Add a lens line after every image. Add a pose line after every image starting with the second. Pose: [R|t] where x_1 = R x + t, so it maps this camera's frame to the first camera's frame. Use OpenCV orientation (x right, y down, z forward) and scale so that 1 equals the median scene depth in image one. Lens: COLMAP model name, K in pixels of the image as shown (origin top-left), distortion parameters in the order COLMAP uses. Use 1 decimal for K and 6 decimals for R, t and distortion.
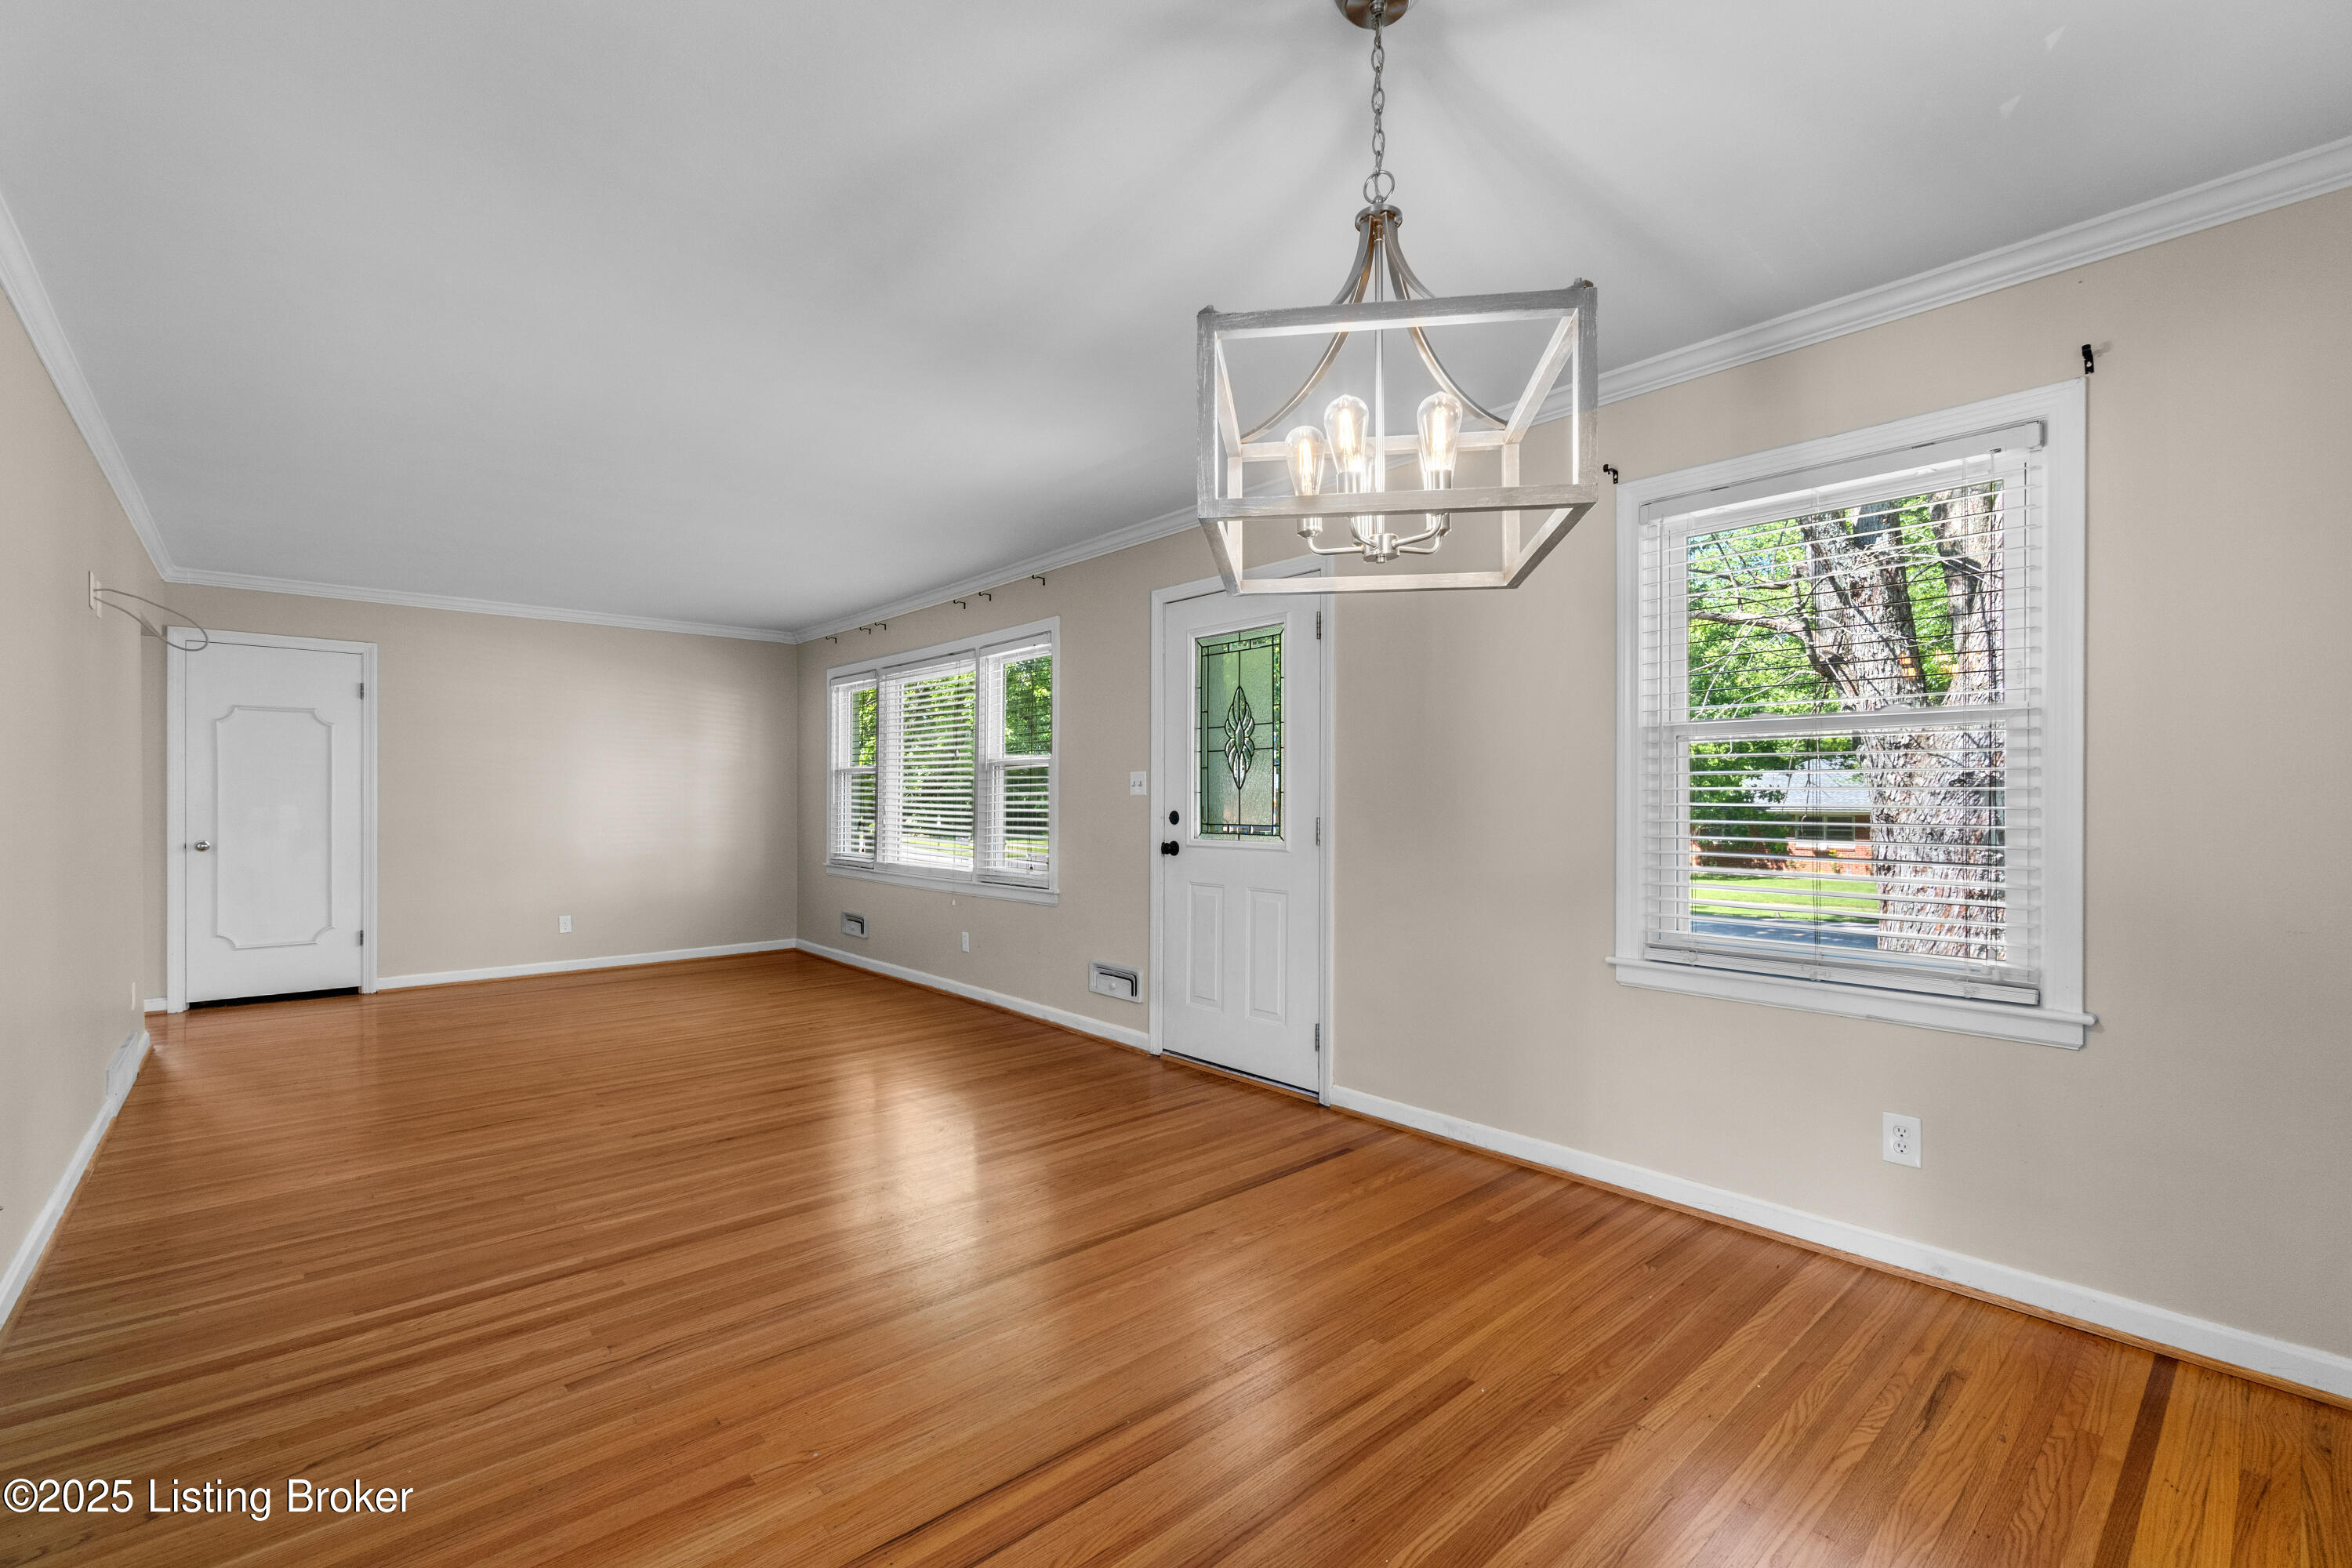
lens RADIAL K [[1006.2, 0, 1144.3], [0, 1006.2, 802.9], [0, 0, 1]] dist [-0.001029, -0.000111]
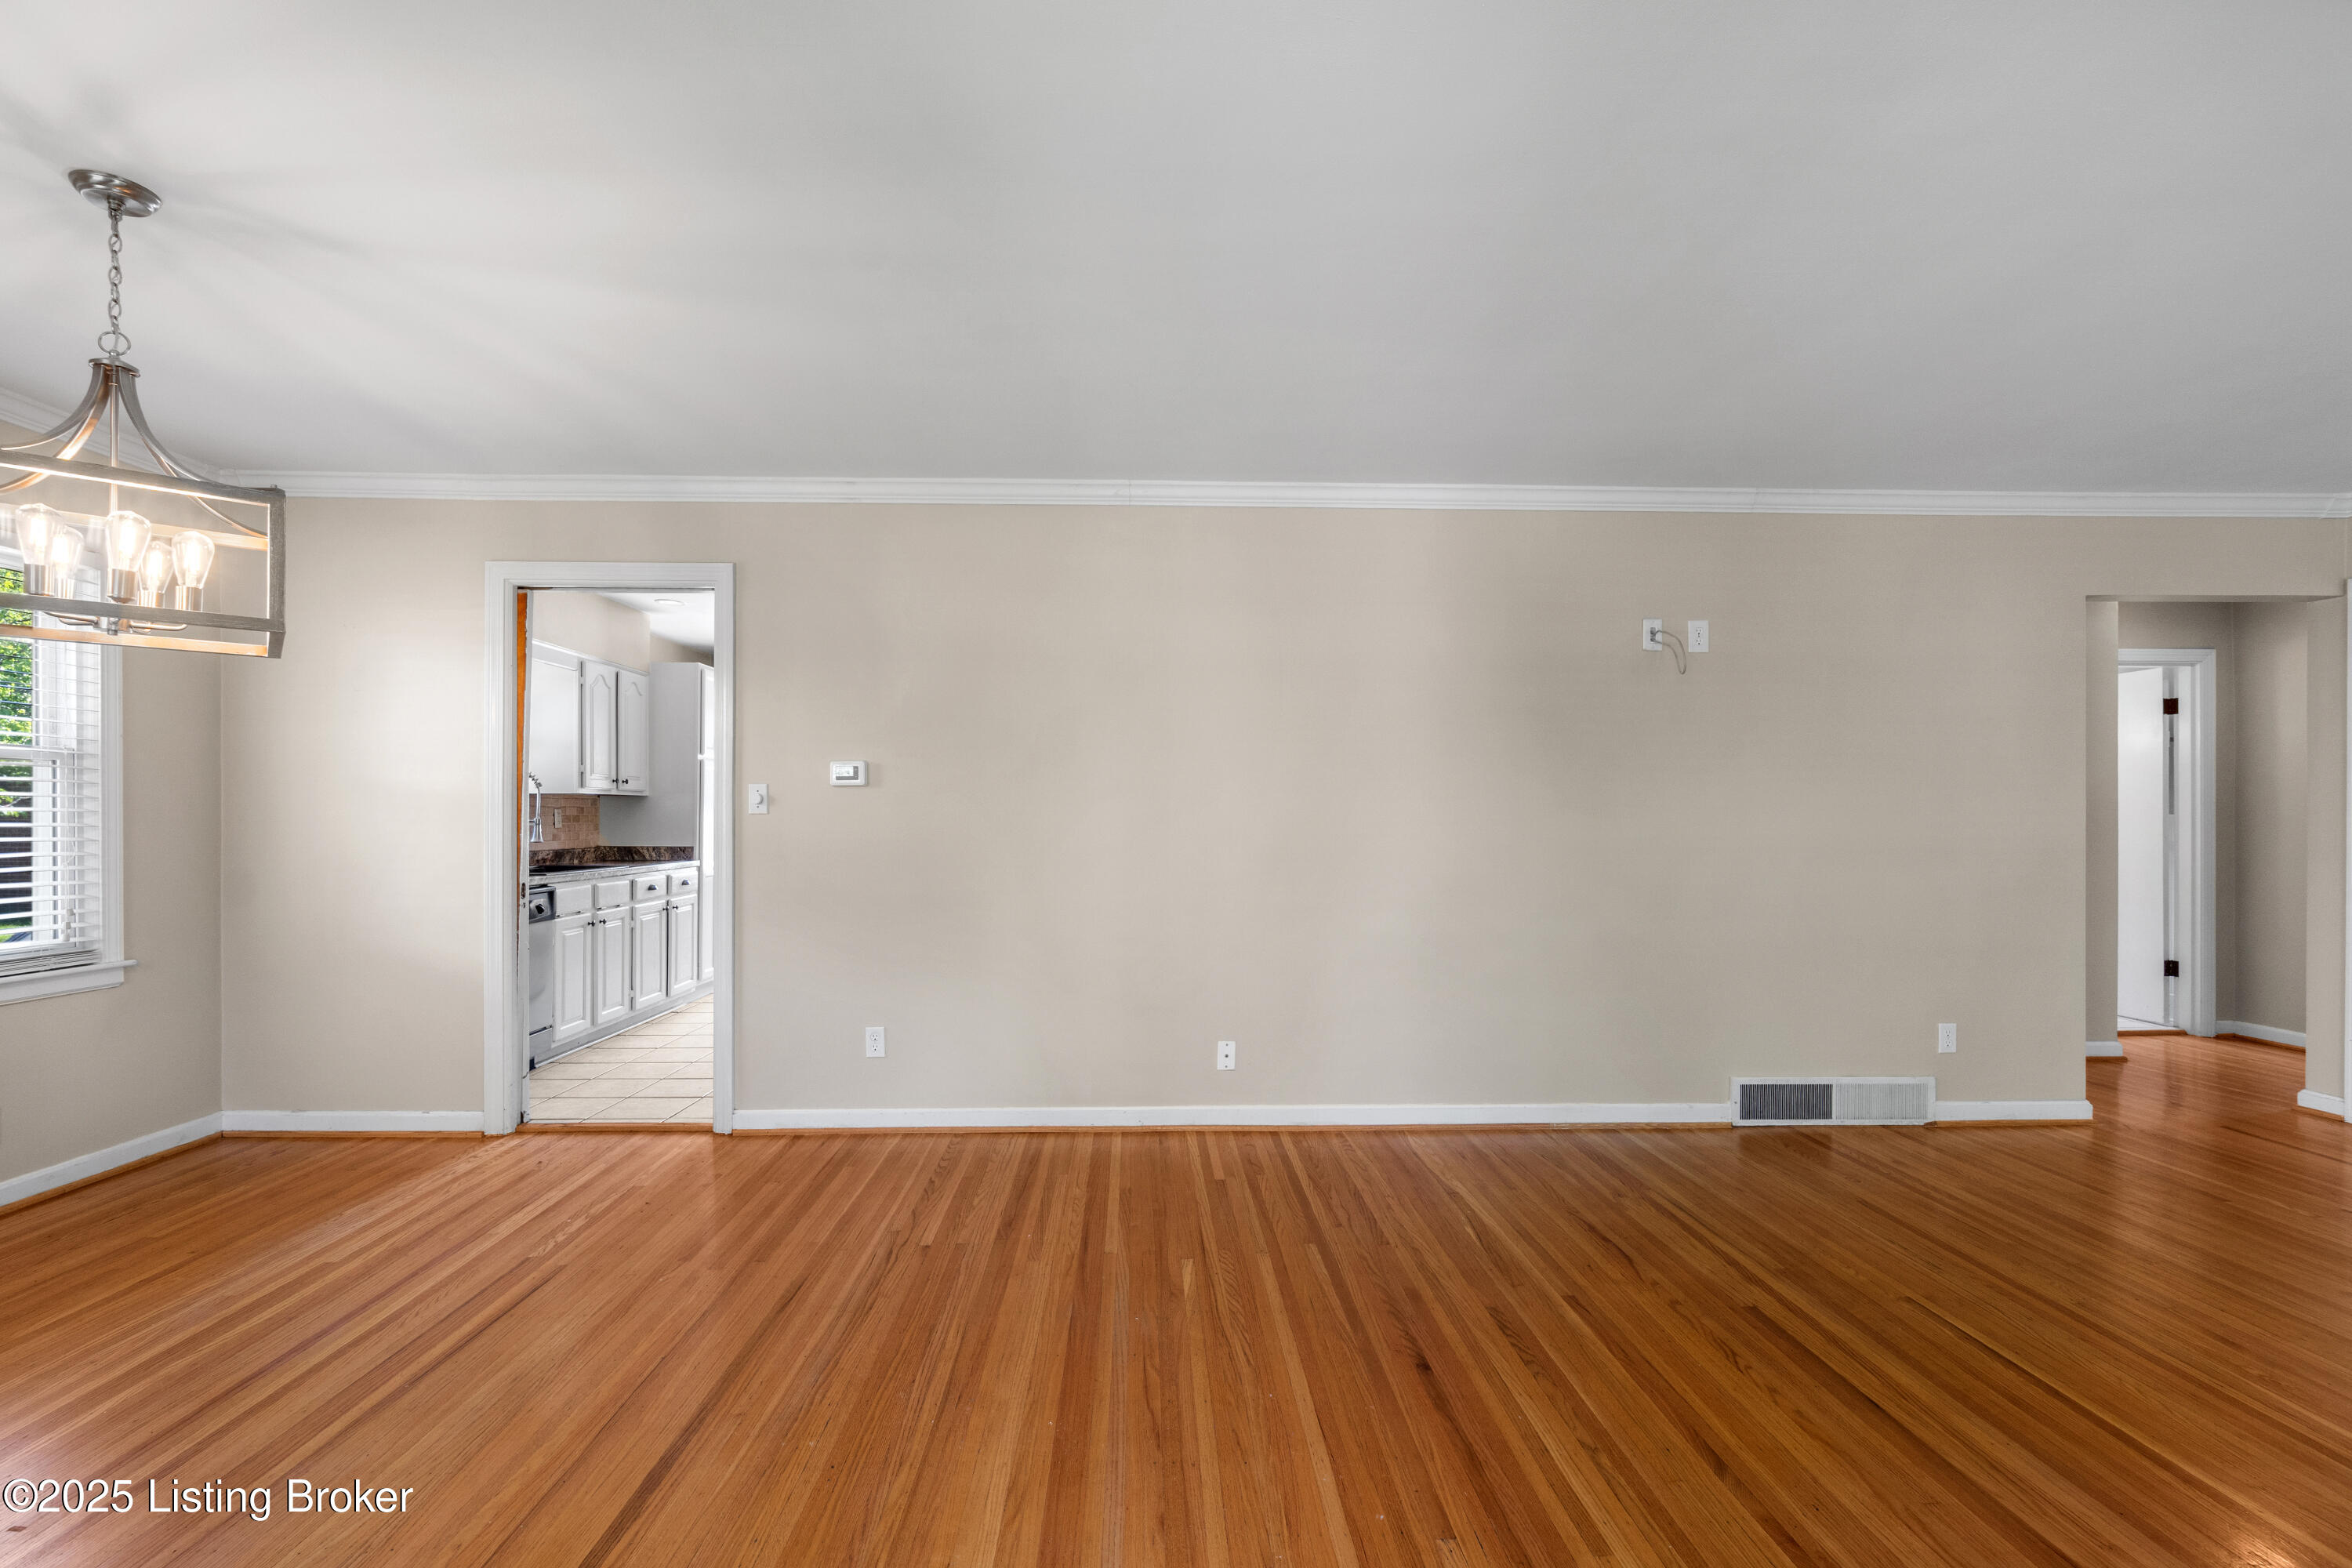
lens RADIAL K [[1018.6, 0, 1173.4], [0, 1018.6, 817.1], [0, 0, 1]] dist [-0.004430, 0.000154]
pose [[-0.624639, 0.000234, -0.780914, 0.163101], [-0.005934, 0.999970, 0.005047, -0.008186], [0.780891, 0.007787, -0.624618, 1.172953]]
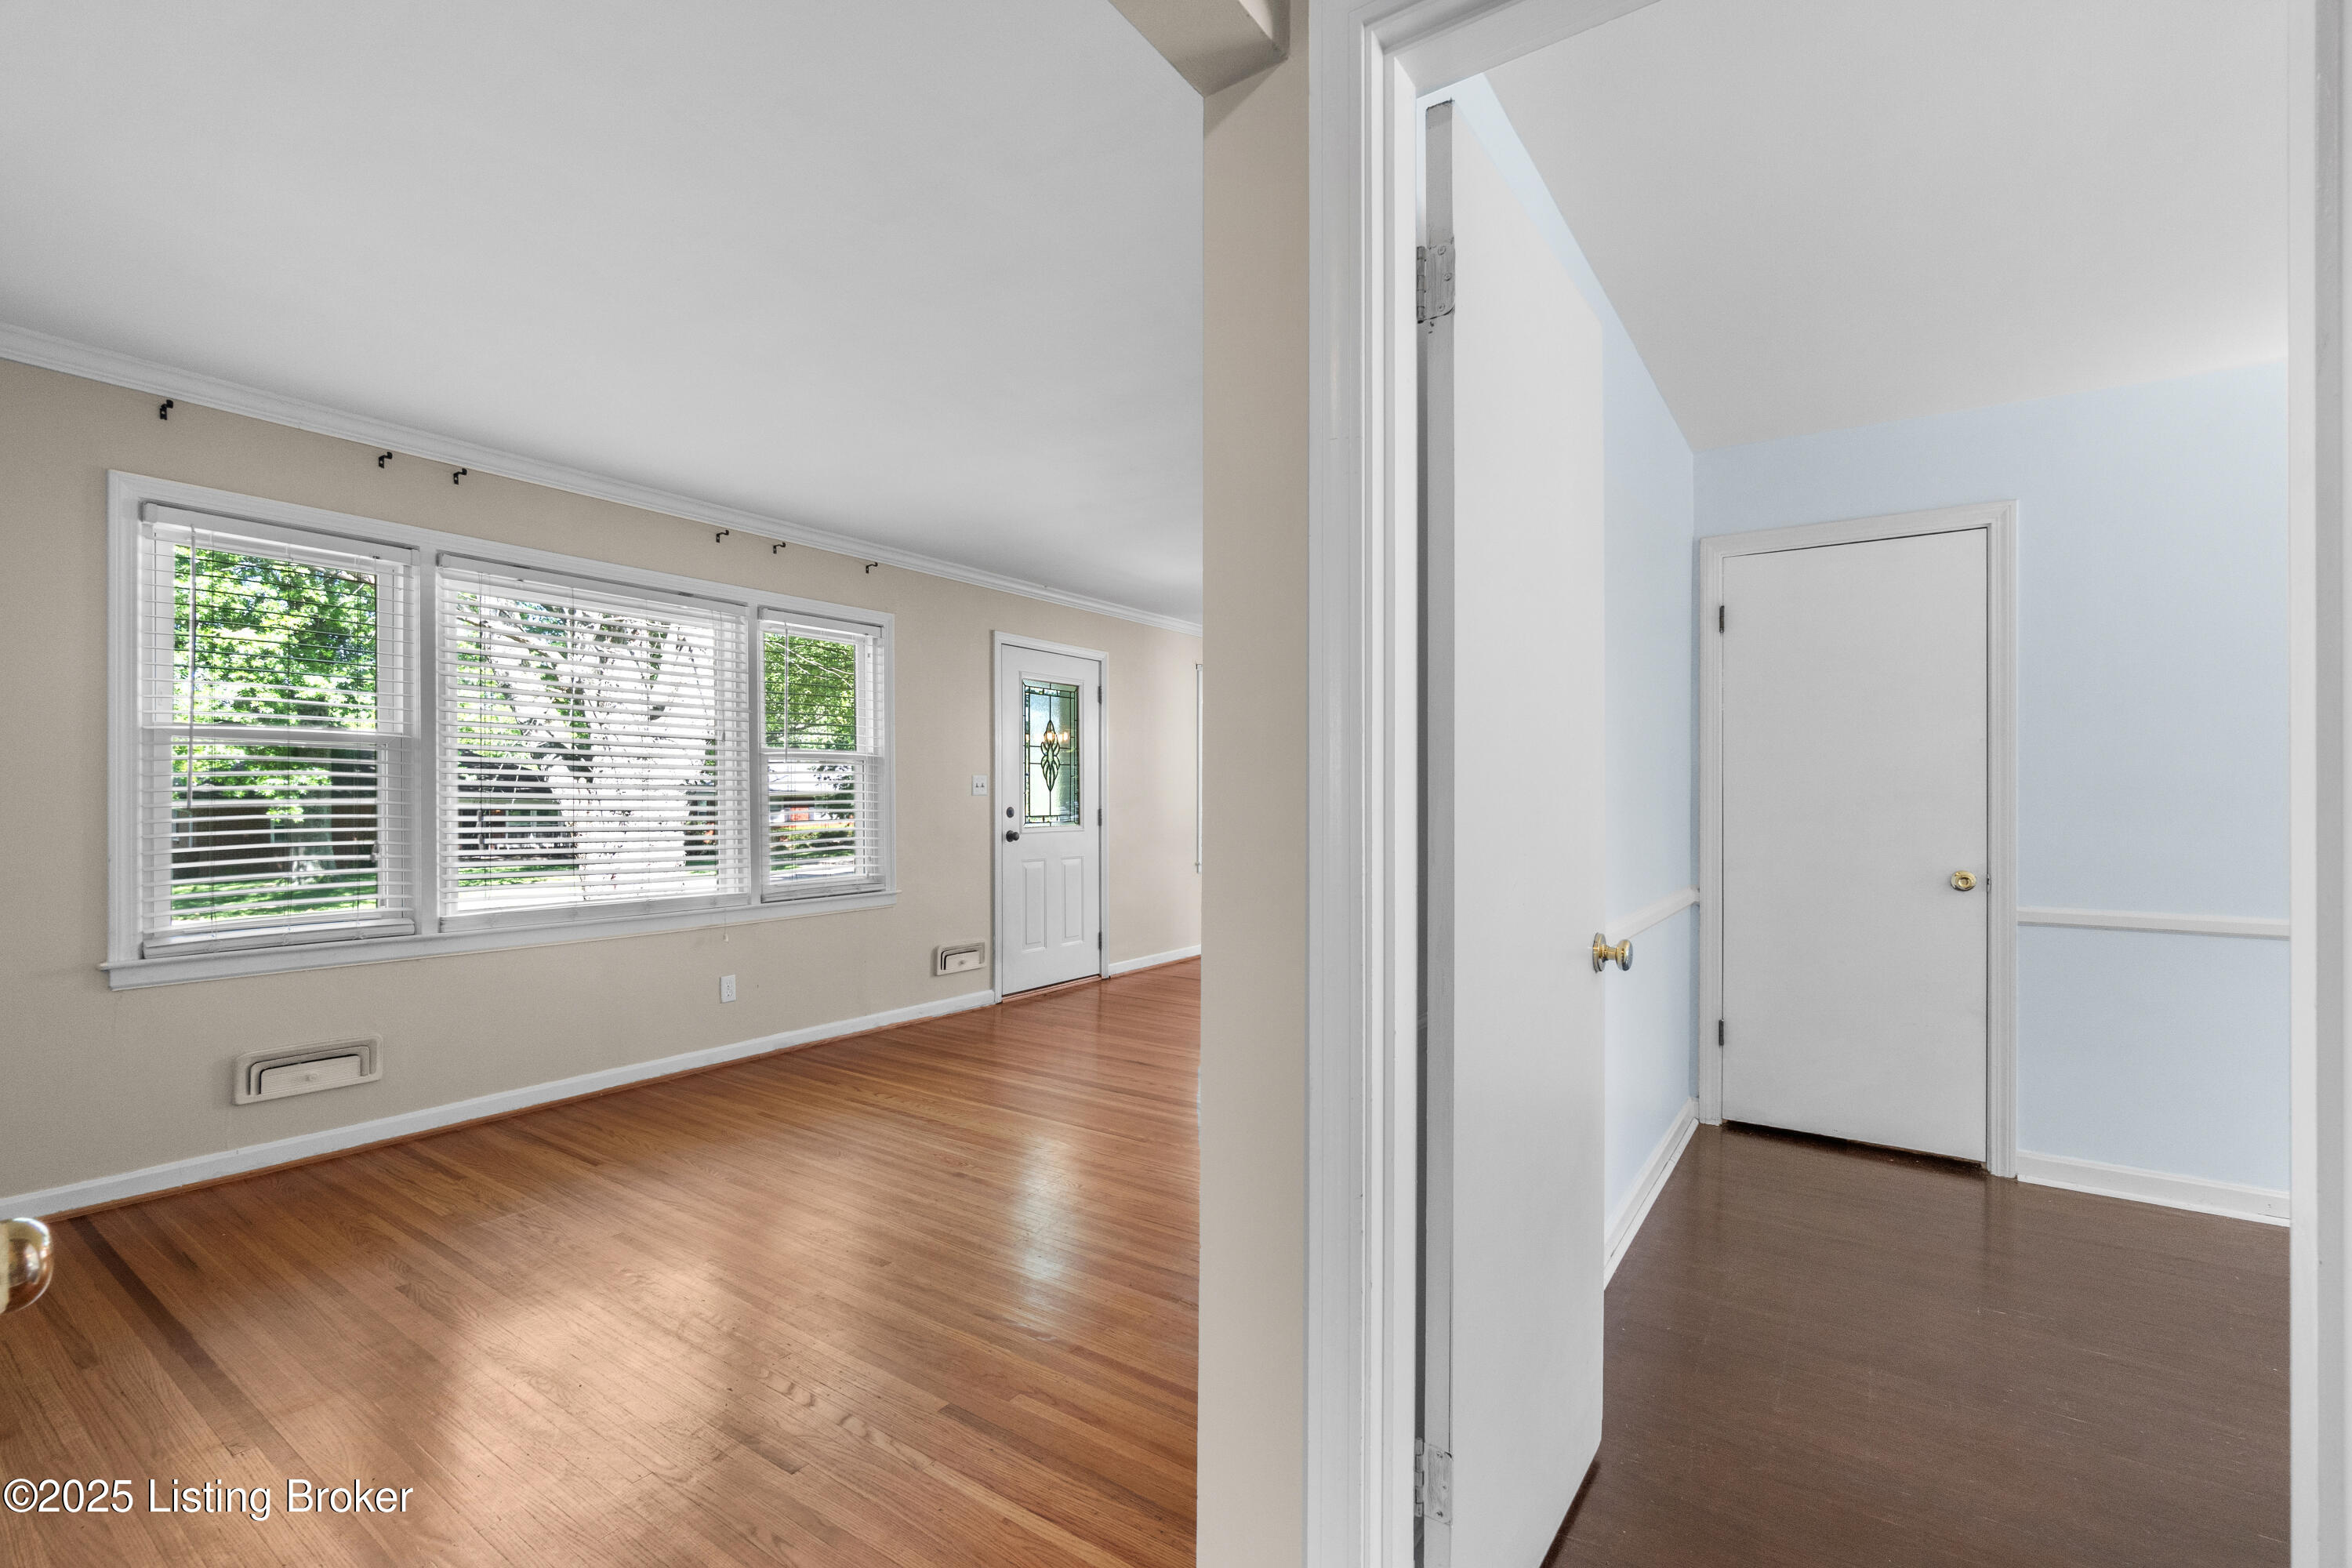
lens RADIAL K [[1031.7, 0, 1131.1], [0, 1031.7, 800.1], [0, 0, 1]] dist [-0.004496, 0.000384]
pose [[-0.227129, -0.001579, 0.973863, -1.543083], [0.003098, 0.999992, 0.002344, -0.004497], [-0.973860, 0.003549, -0.227122, 1.368711]]
